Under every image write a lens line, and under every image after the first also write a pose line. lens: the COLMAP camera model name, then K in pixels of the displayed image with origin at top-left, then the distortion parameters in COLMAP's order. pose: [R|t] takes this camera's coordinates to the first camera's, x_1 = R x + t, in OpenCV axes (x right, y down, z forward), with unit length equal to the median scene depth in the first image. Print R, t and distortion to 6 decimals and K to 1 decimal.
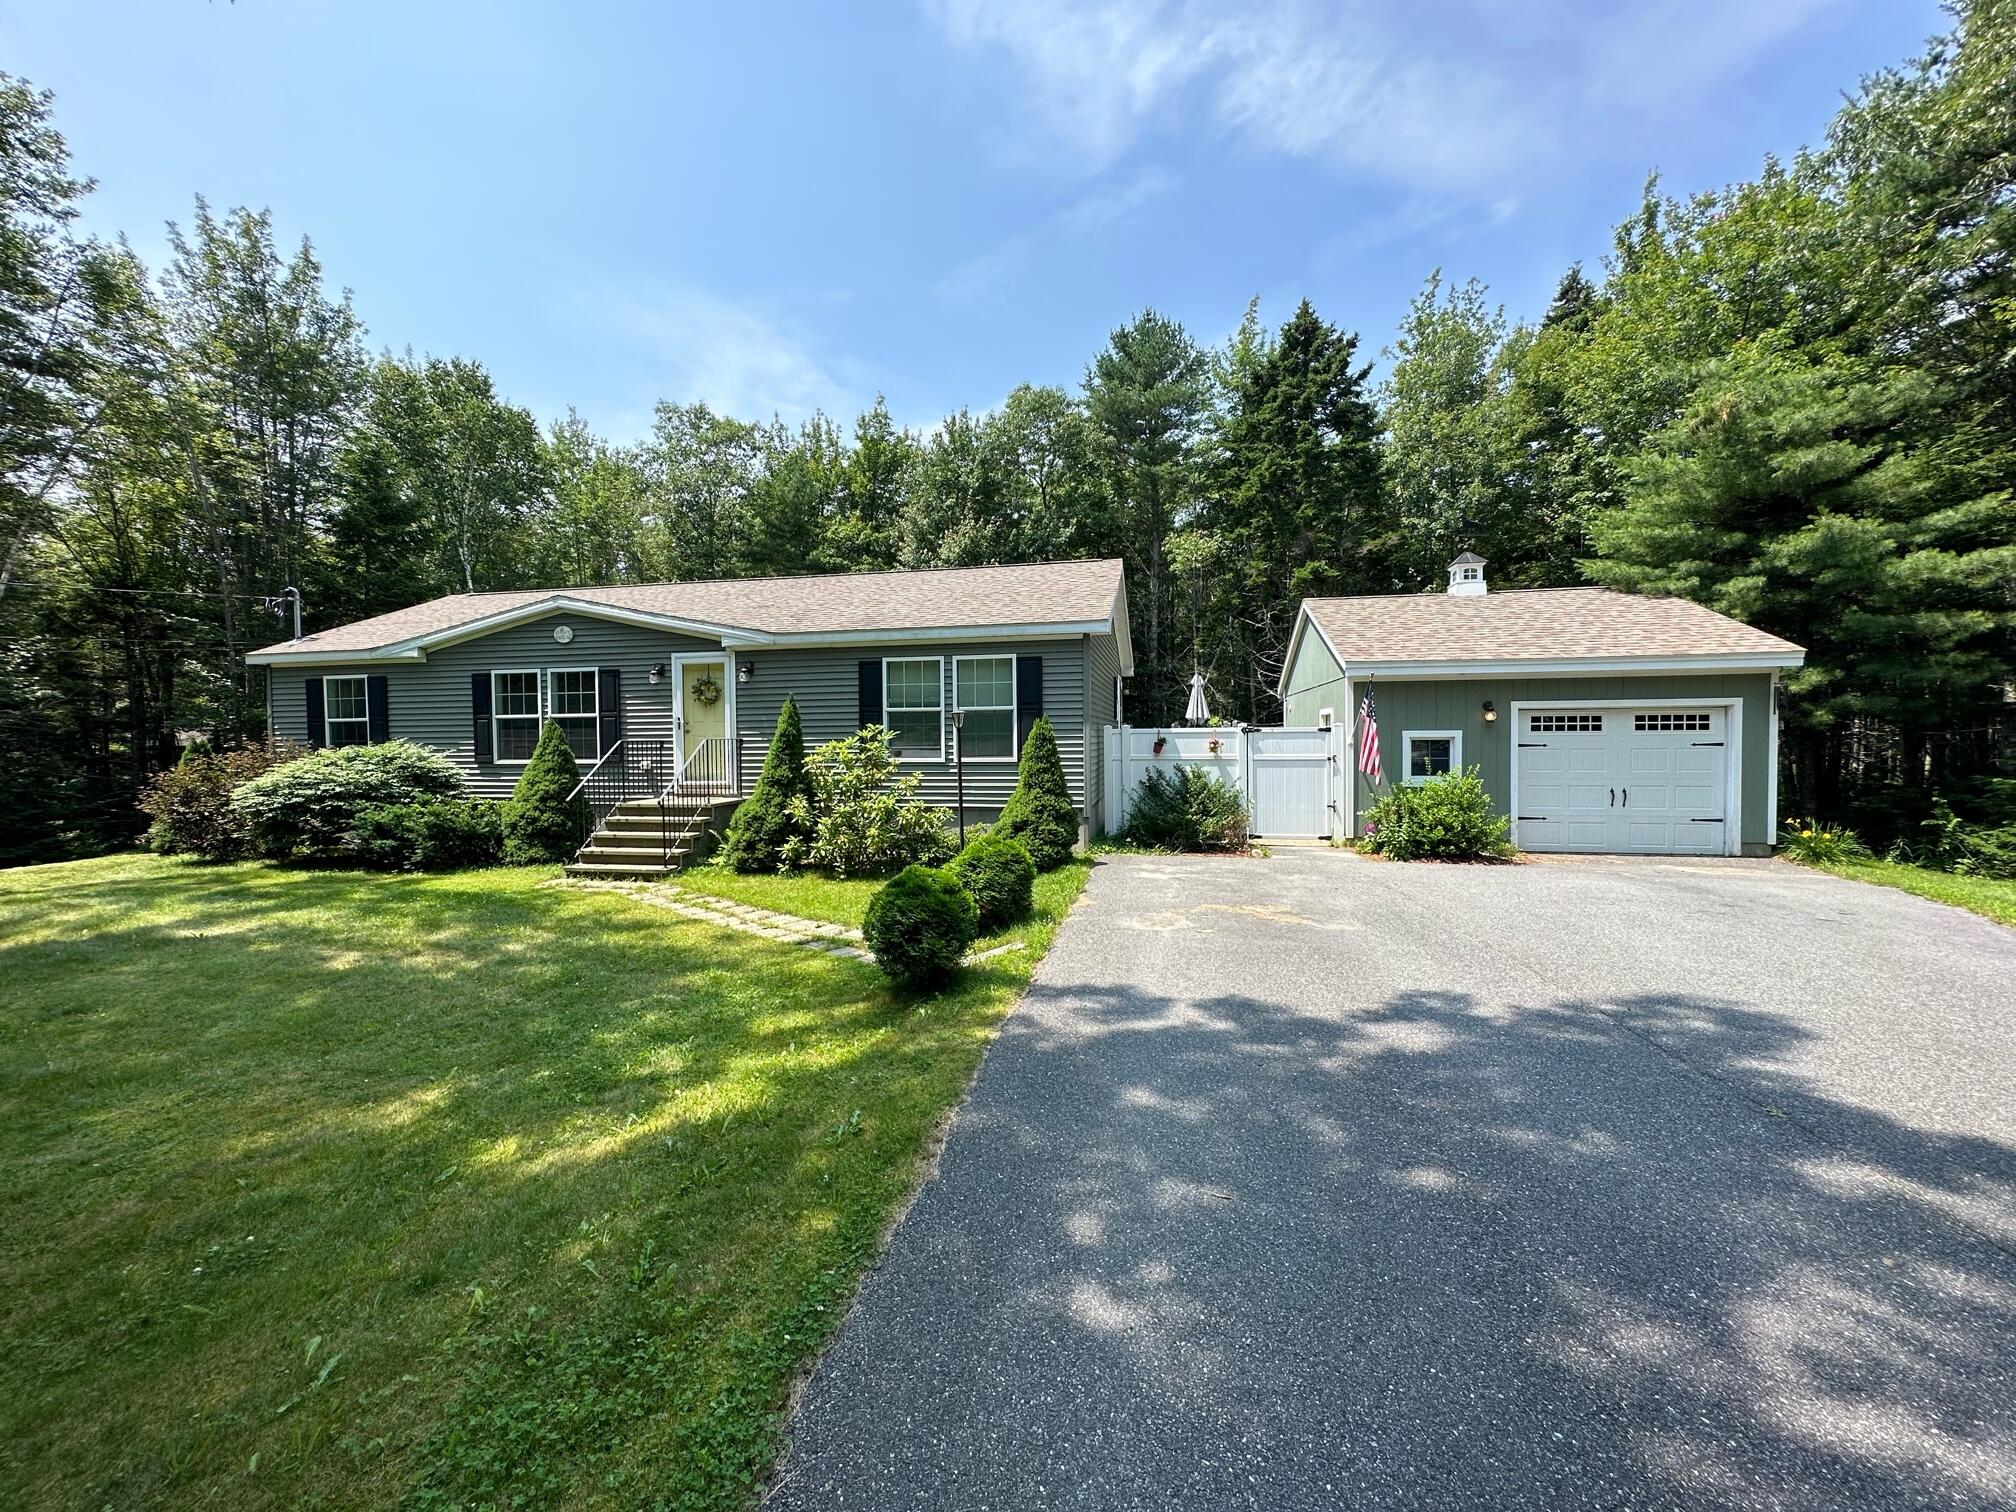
lens RADIAL K [[817.8, 0, 1021.9], [0, 817.8, 756.3], [0, 0, 1]] dist [-0.010723, -0.000520]
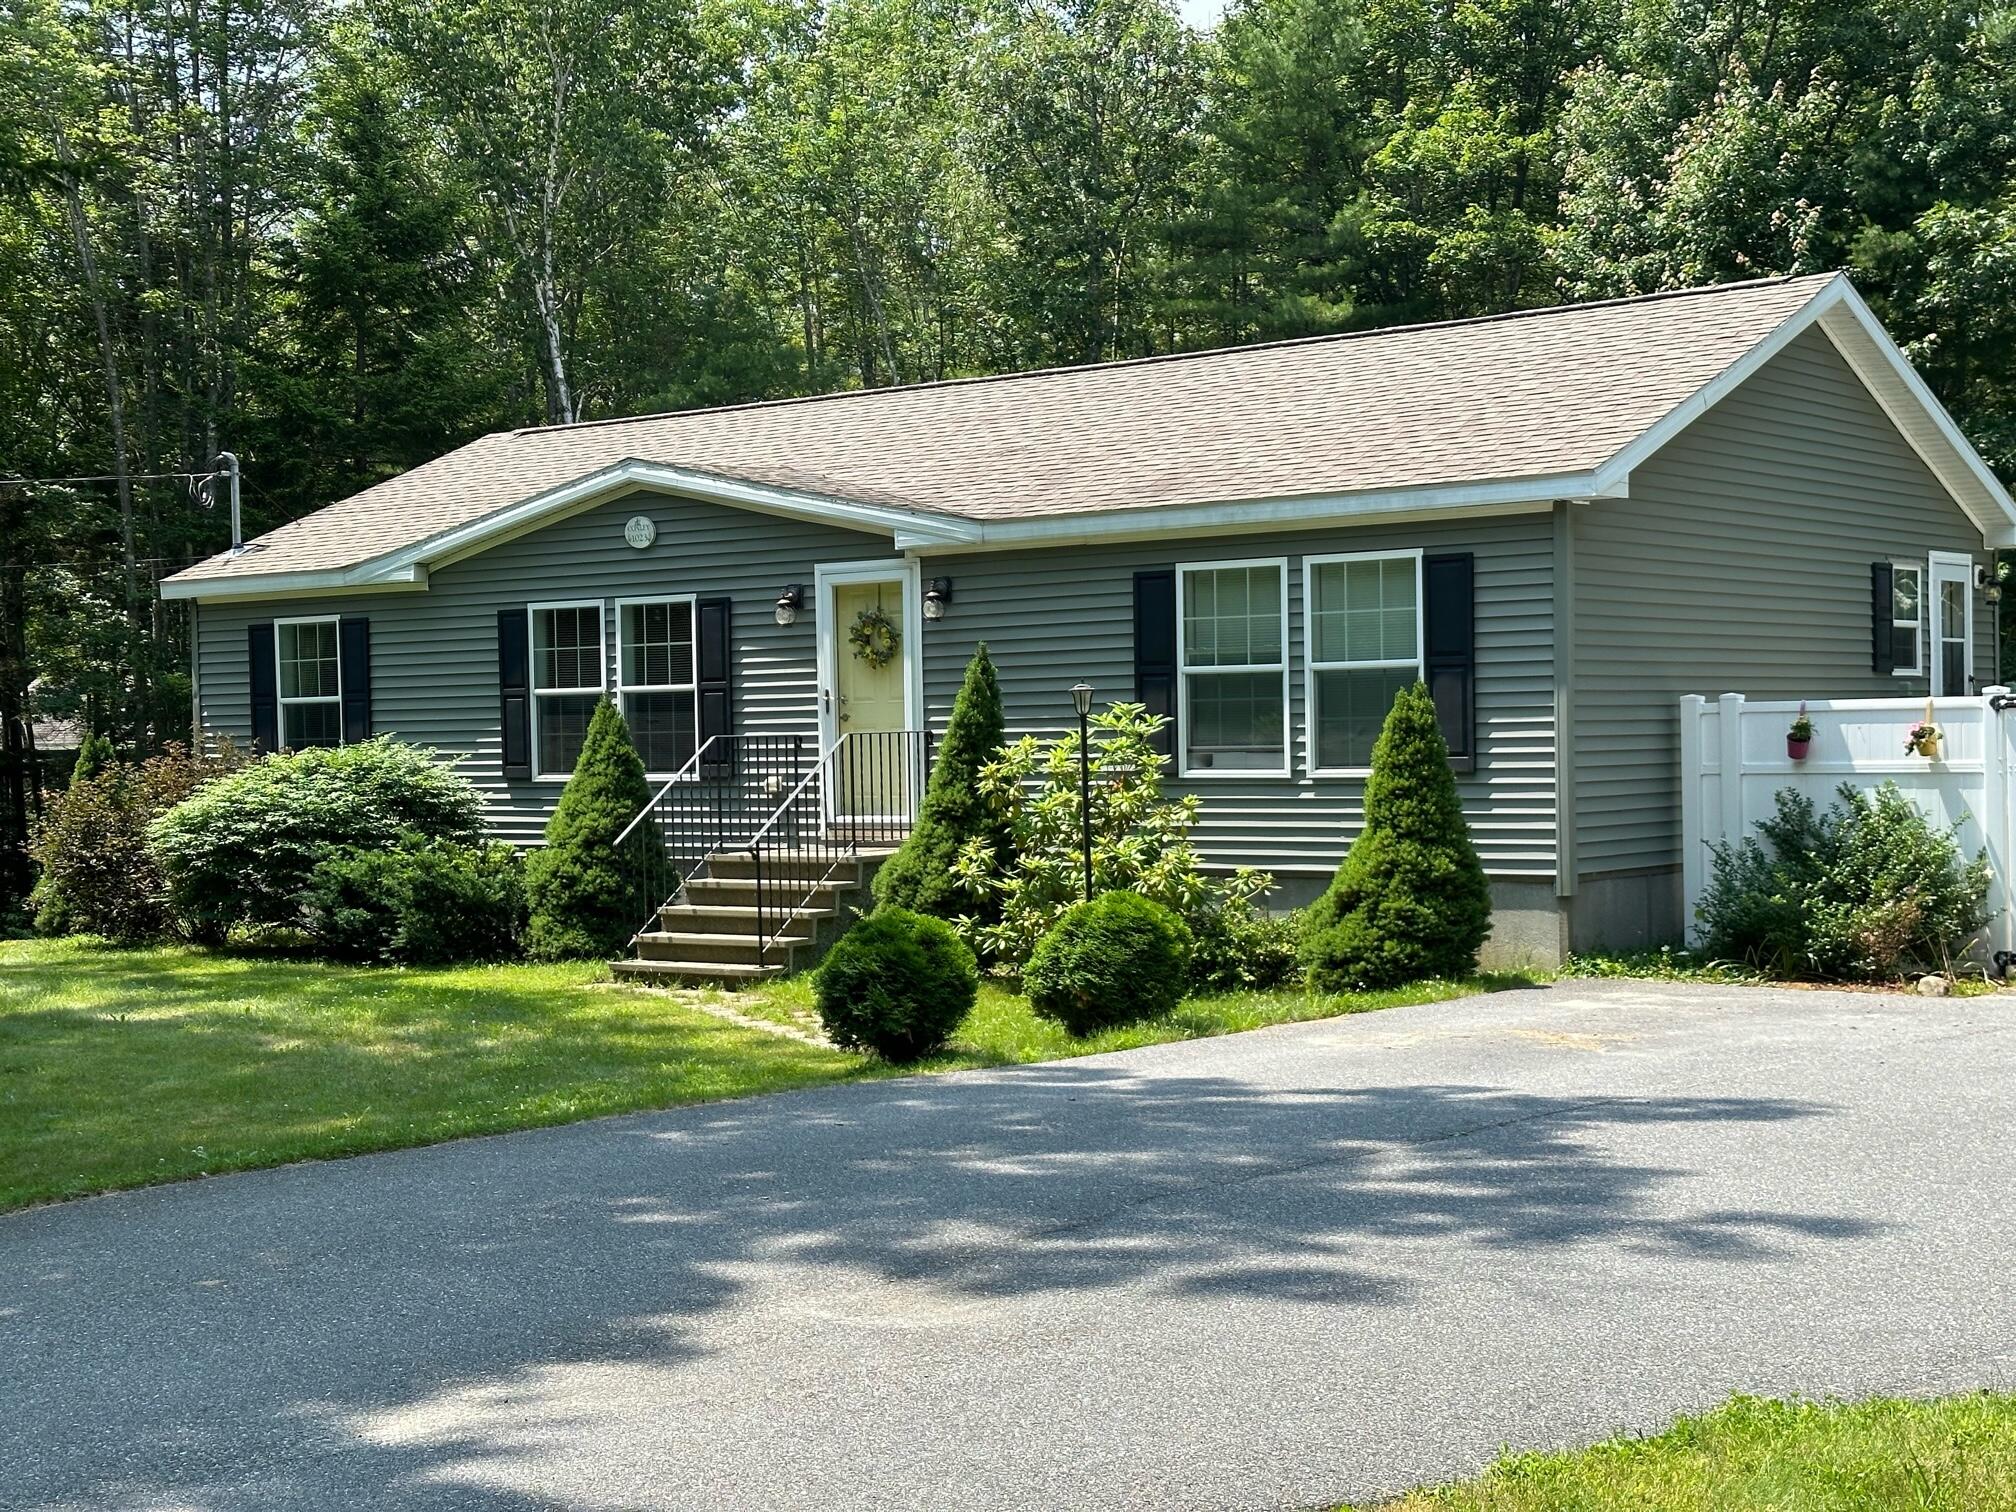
lens RADIAL K [[2814.7, 0, 1006.2], [0, 2814.7, 763.2], [0, 0, 1]] dist [0.063075, 0.000000]
pose [[0.894260, -0.000915, -0.447547, 0.490842], [-0.001602, 0.999985, -0.005245, 0.007457], [0.447546, 0.005407, 0.894245, -0.547651]]
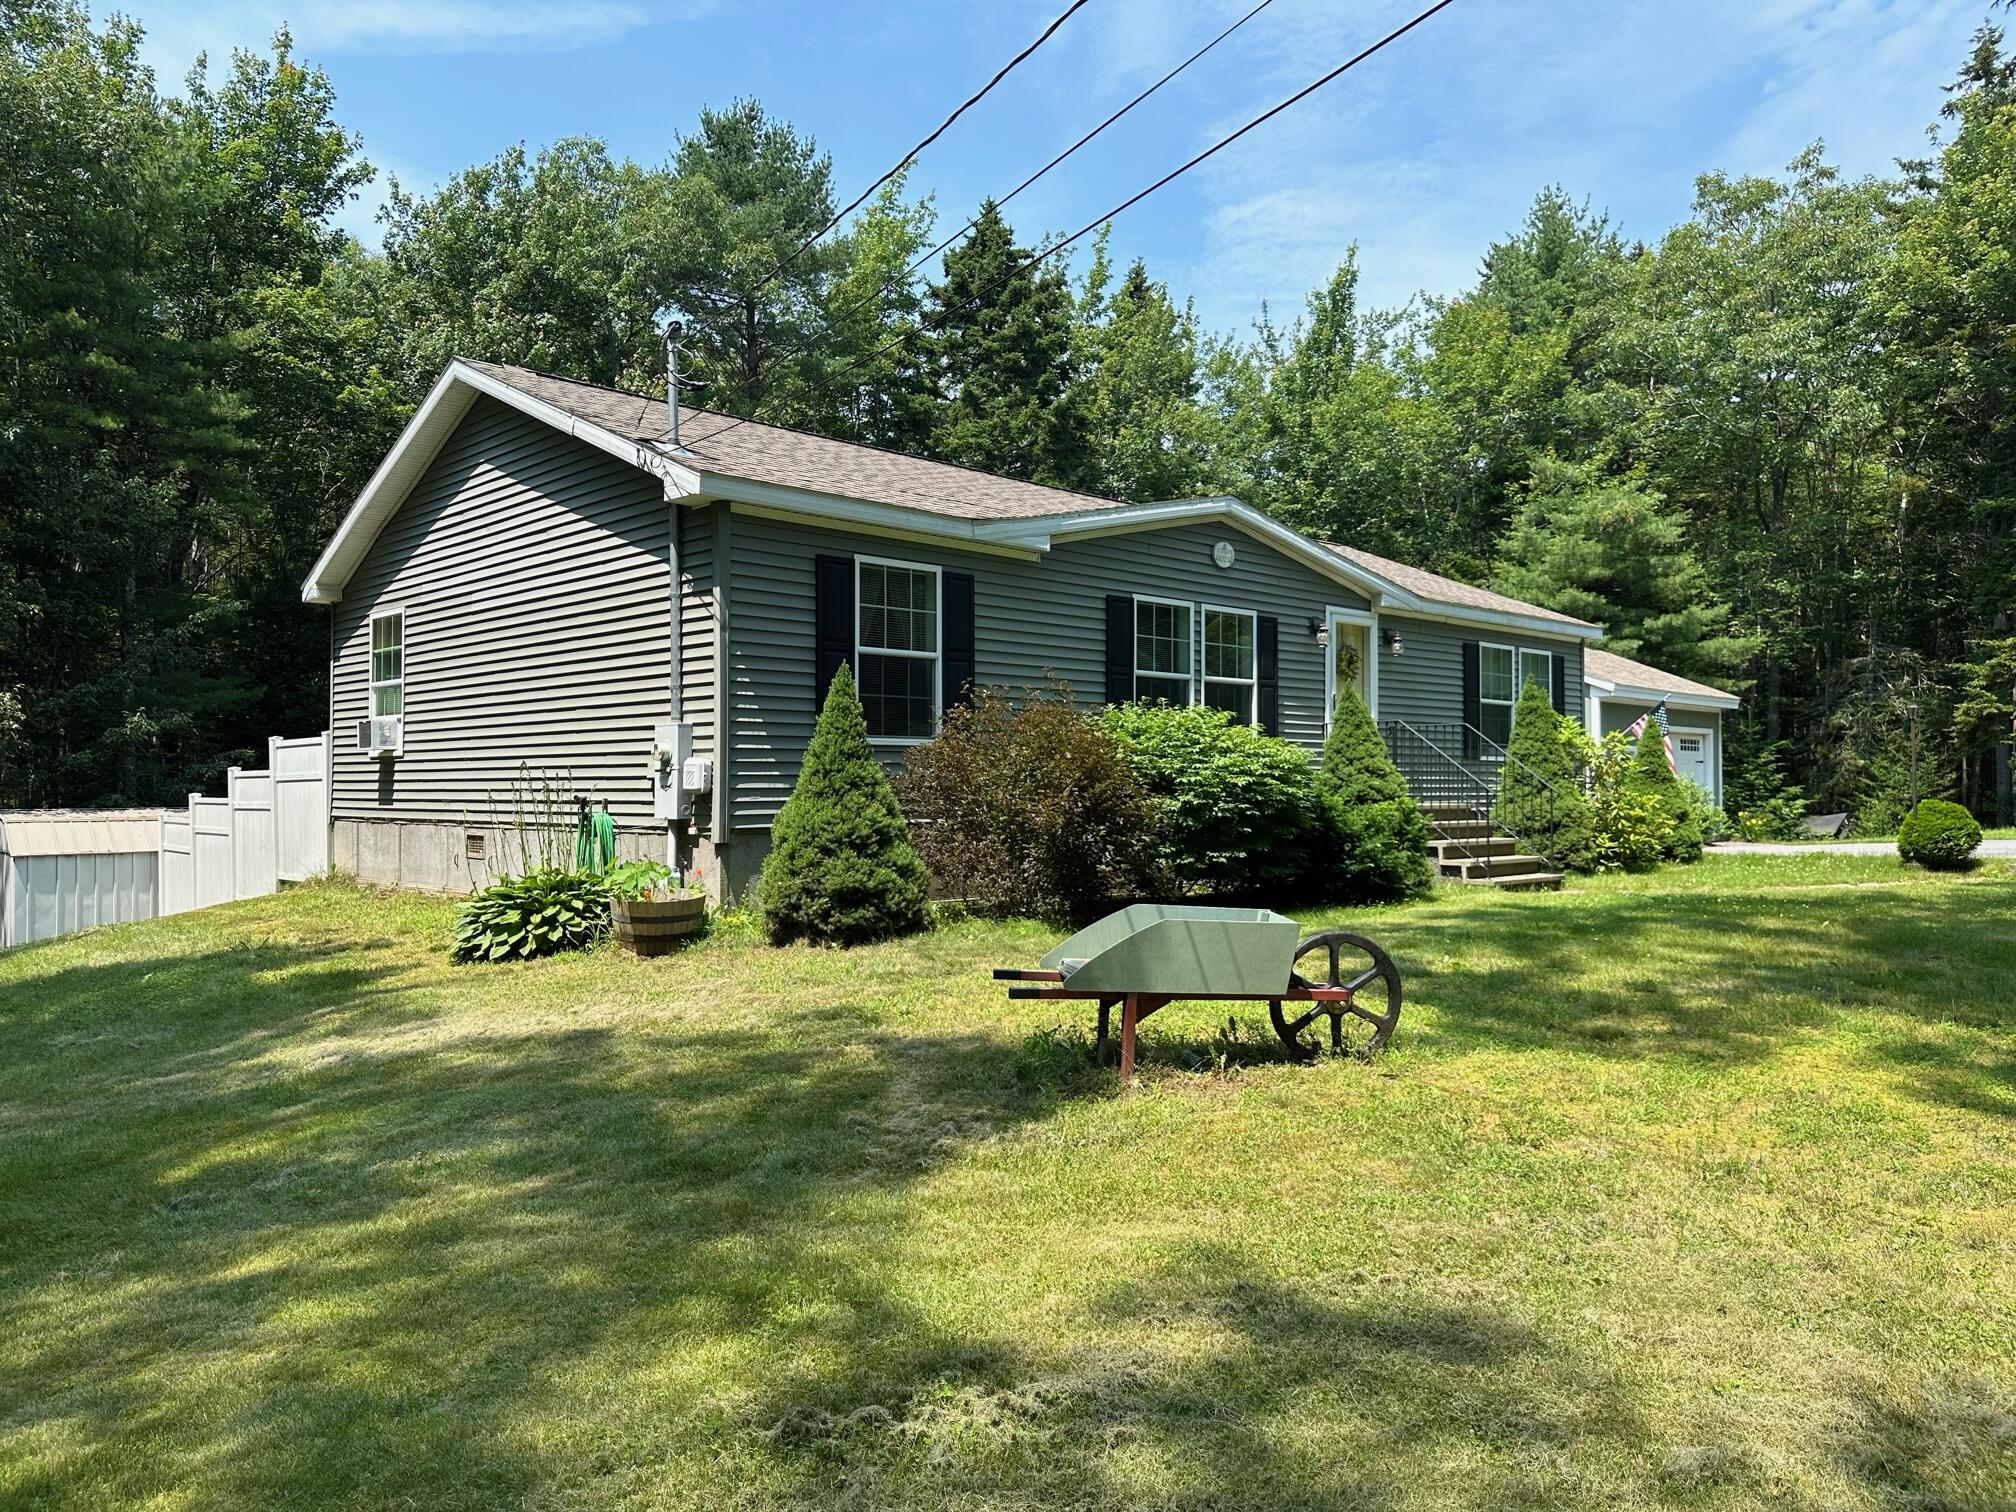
lens RADIAL K [[1435.8, 0, 1018.4], [0, 1435.8, 738.3], [0, 0, 1]] dist [0.013726, -0.020876]
pose [[0.565286, 0.036845, 0.824072, -1.741521], [0.010577, 0.998596, -0.051904, 0.060163], [-0.824827, 0.038057, 0.564102, 0.535572]]
